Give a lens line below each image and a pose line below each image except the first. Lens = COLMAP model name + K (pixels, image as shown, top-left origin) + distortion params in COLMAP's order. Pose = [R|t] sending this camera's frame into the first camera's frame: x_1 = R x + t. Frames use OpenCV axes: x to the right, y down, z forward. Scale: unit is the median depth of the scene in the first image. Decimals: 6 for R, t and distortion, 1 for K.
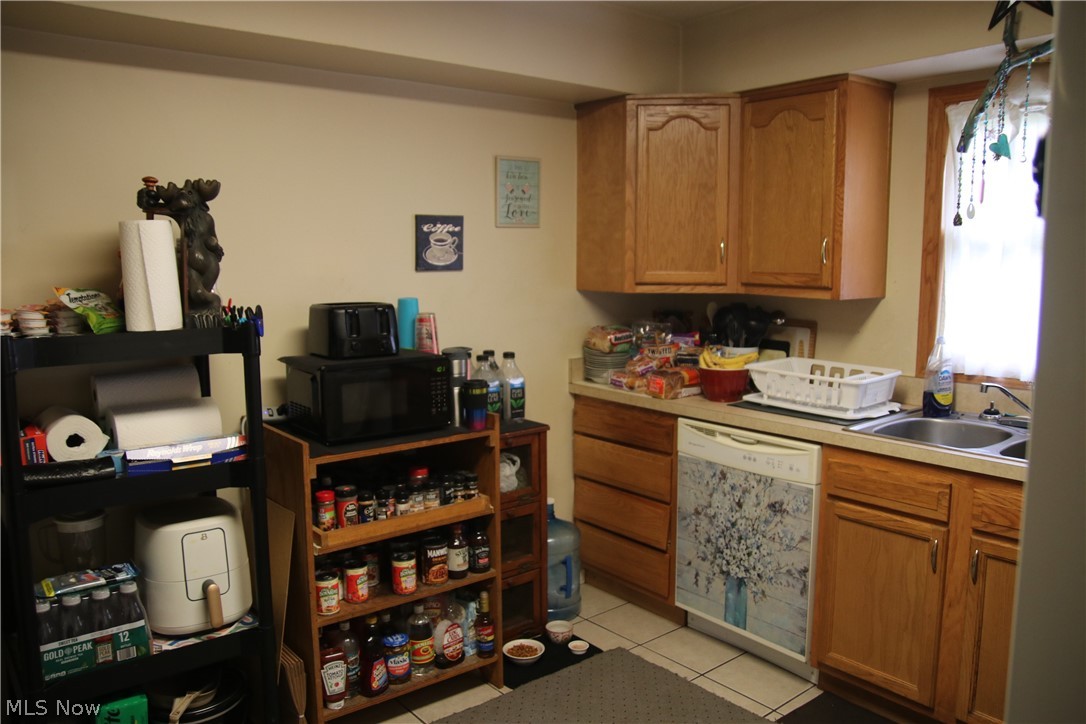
lens RADIAL K [[820.9, 0, 535.5], [0, 820.9, 362.0], [0, 0, 1]] dist [-0.131451, 0.106103]
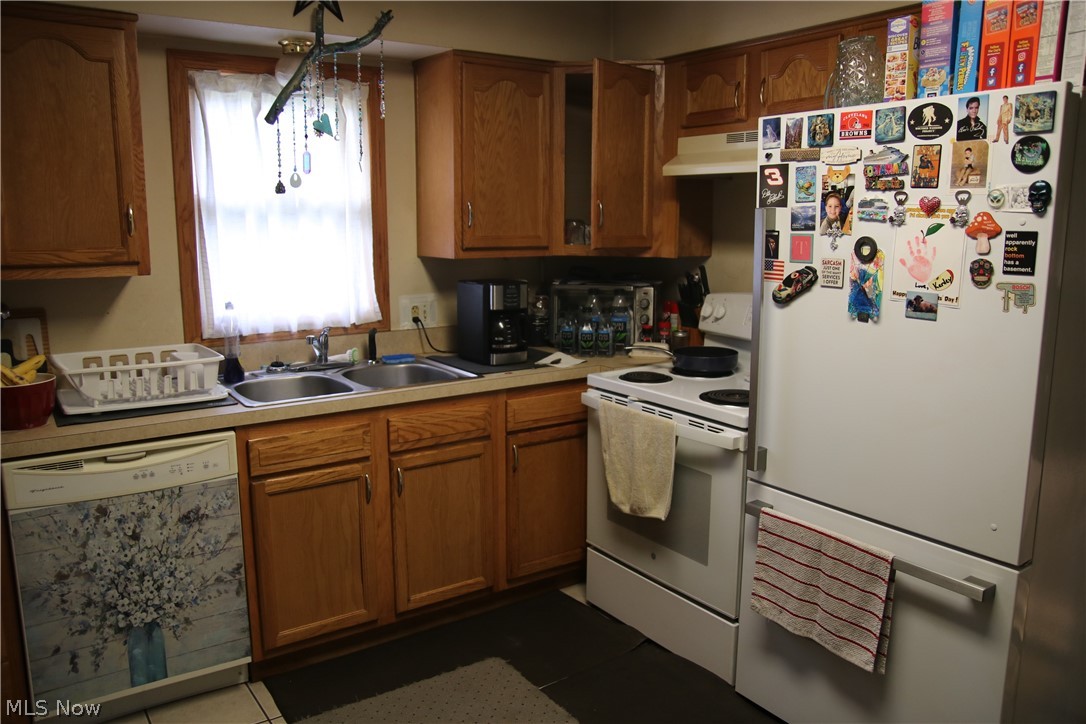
lens RADIAL K [[820.9, 0, 535.5], [0, 820.9, 362.0], [0, 0, 1]] dist [-0.131451, 0.106103]
pose [[0.066460, -0.168545, 0.983451, -0.474339], [0.132847, 0.978350, 0.158693, -0.067193], [-0.988906, 0.120102, 0.087412, 0.520070]]
